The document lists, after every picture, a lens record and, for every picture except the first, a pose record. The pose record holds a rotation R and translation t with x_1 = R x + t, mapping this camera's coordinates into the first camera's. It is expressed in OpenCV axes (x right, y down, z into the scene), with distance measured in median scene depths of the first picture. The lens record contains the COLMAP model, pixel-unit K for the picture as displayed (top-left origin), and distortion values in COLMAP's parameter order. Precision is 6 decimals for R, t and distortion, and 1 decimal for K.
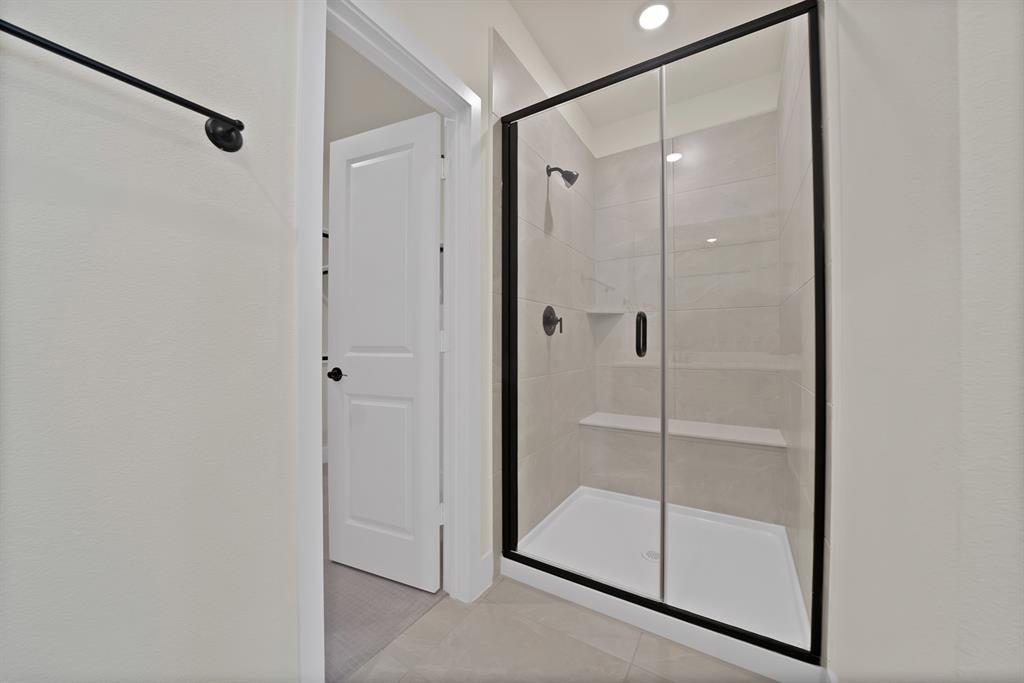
lens RADIAL K [[371.3, 0, 512.2], [0, 371.3, 344.9], [0, 0, 1]] dist [-0.017743, 0.000092]
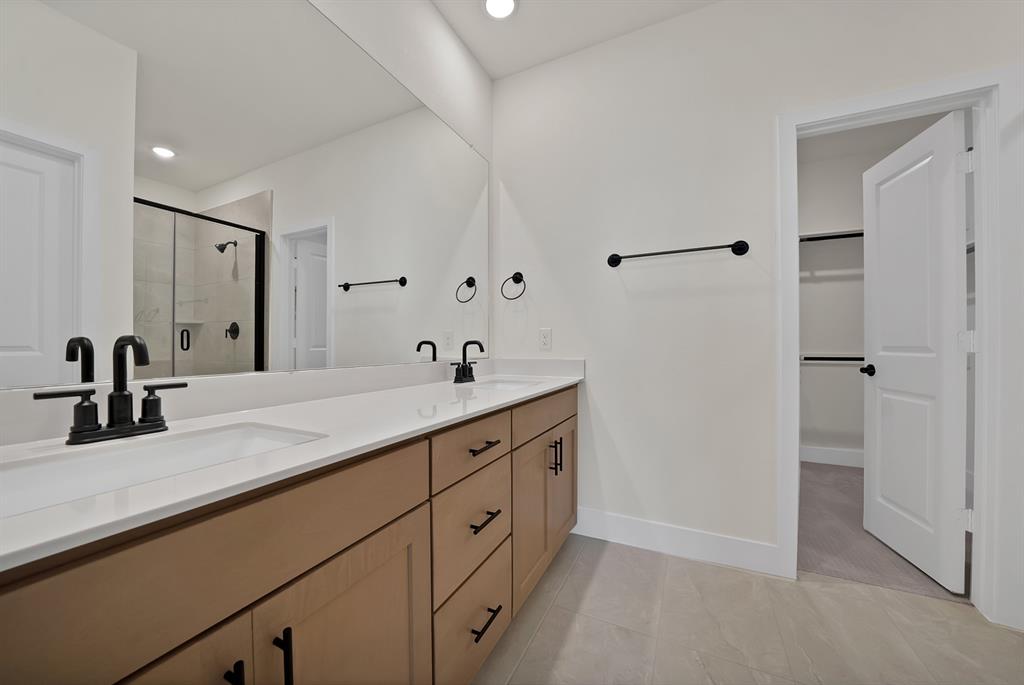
lens RADIAL K [[371.3, 0, 512.0], [0, 371.3, 345.0], [0, 0, 1]] dist [-0.017743, 0.000092]
pose [[0.118904, -0.001625, -0.992904, 0.584493], [0.001645, 0.999998, -0.001439, -0.000645], [0.992904, -0.001462, 0.118906, -0.289237]]
